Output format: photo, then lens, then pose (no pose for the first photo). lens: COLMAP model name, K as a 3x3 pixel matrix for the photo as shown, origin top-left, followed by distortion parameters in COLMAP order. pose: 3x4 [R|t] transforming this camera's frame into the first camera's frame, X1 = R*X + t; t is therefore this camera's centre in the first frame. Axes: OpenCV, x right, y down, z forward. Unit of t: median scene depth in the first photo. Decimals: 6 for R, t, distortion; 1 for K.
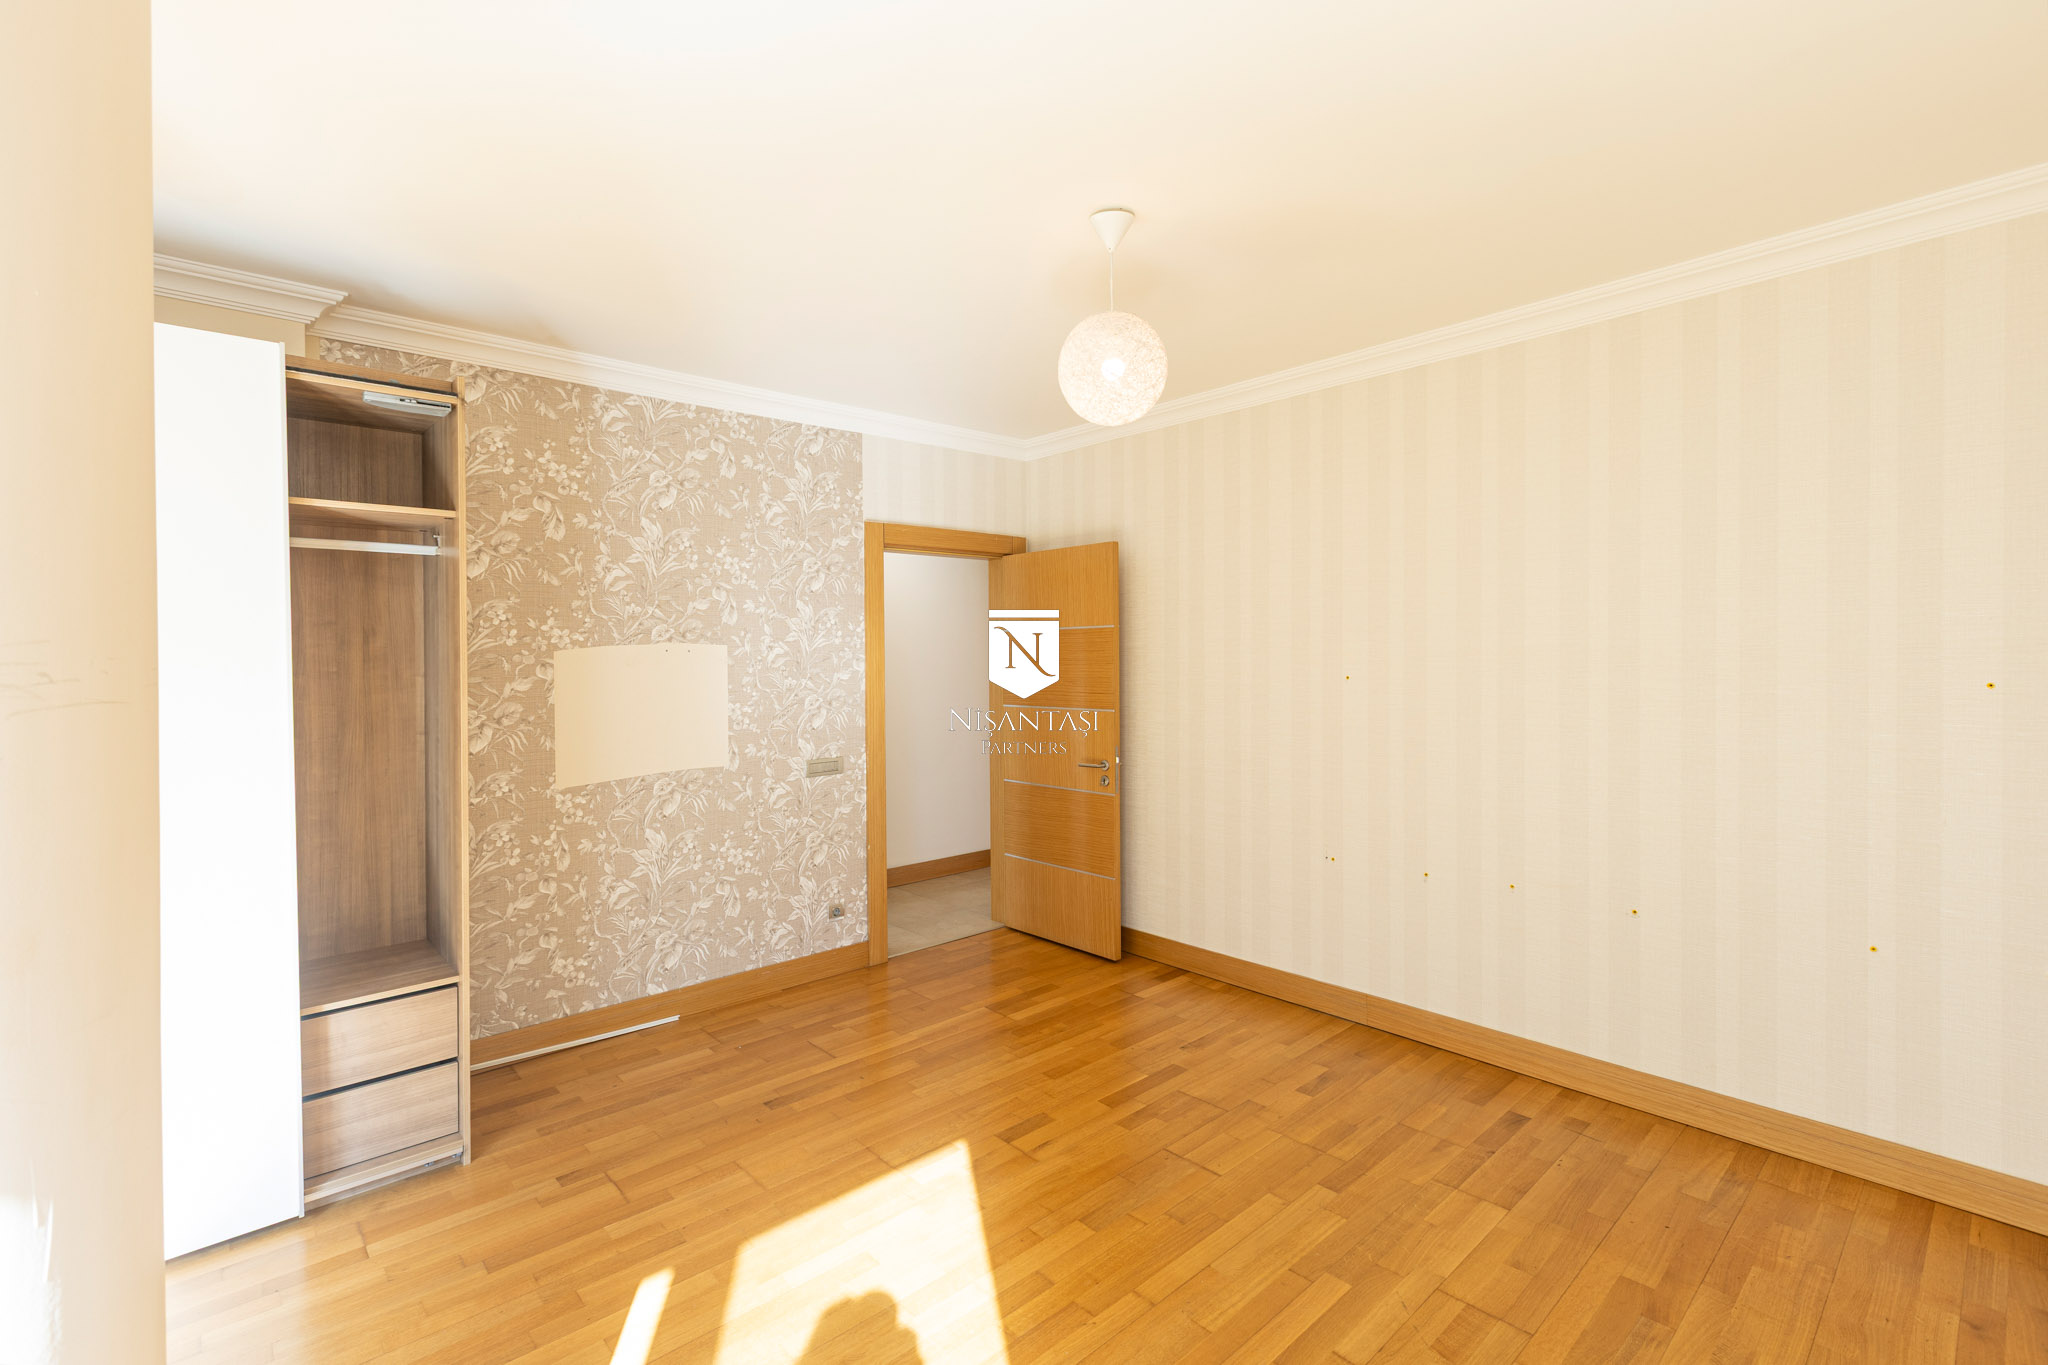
lens RADIAL K [[916.1, 0, 1019.6], [0, 916.1, 655.9], [0, 0, 1]] dist [-0.001098, -0.000810]
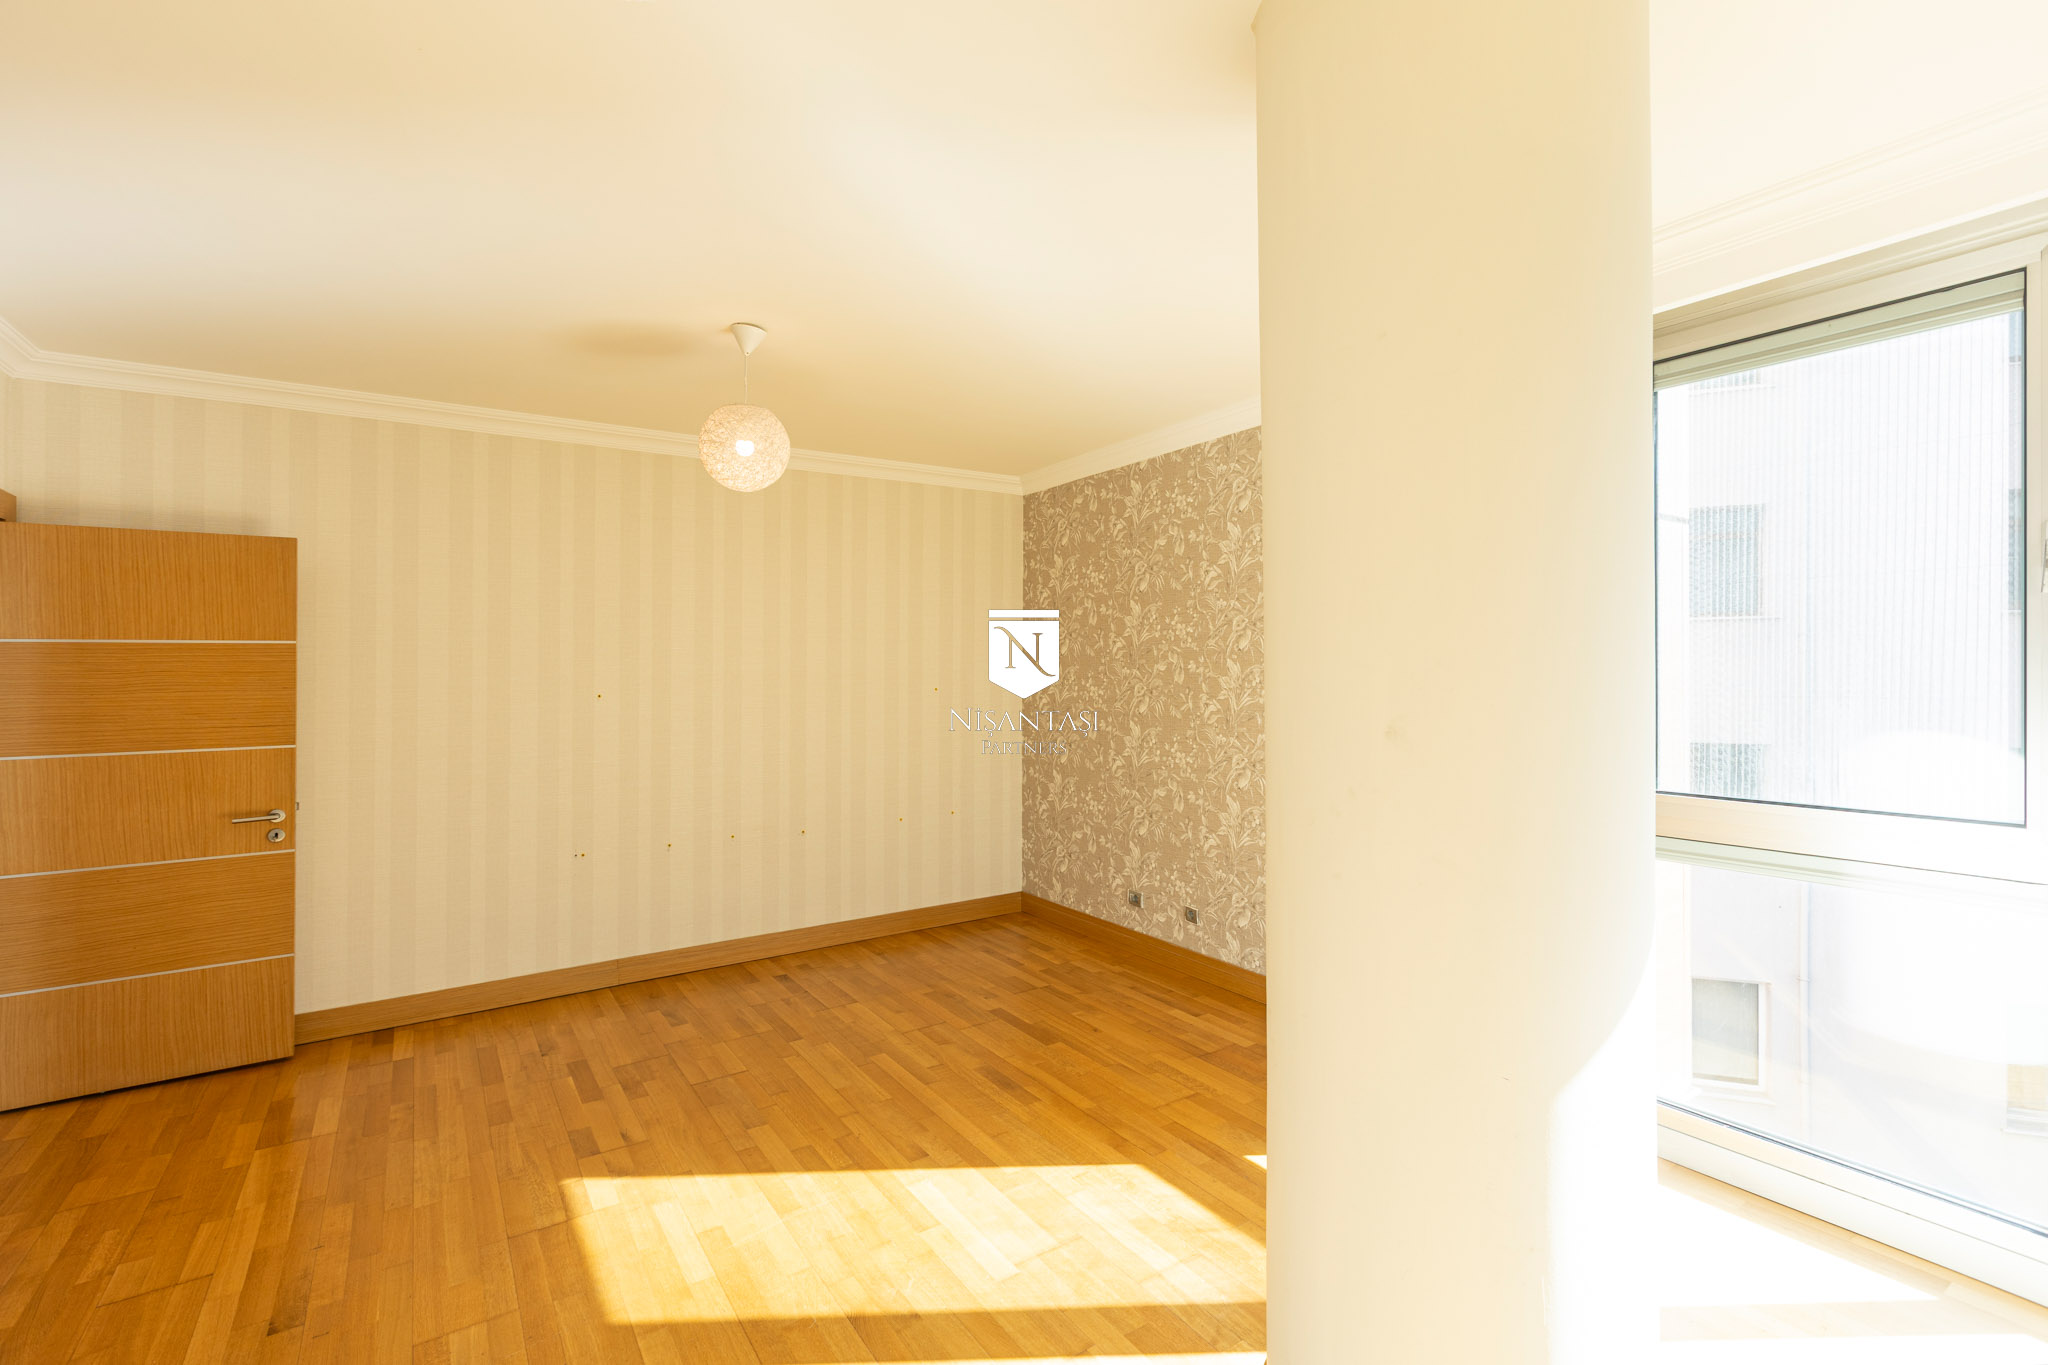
lens RADIAL K [[916.1, 0, 1019.6], [0, 916.1, 655.9], [0, 0, 1]] dist [-0.001098, -0.000810]
pose [[0.150752, 0.027759, 0.988182, -0.924695], [0.011159, 0.999494, -0.029779, 0.016878], [-0.988509, 0.015516, 0.150366, 0.366781]]
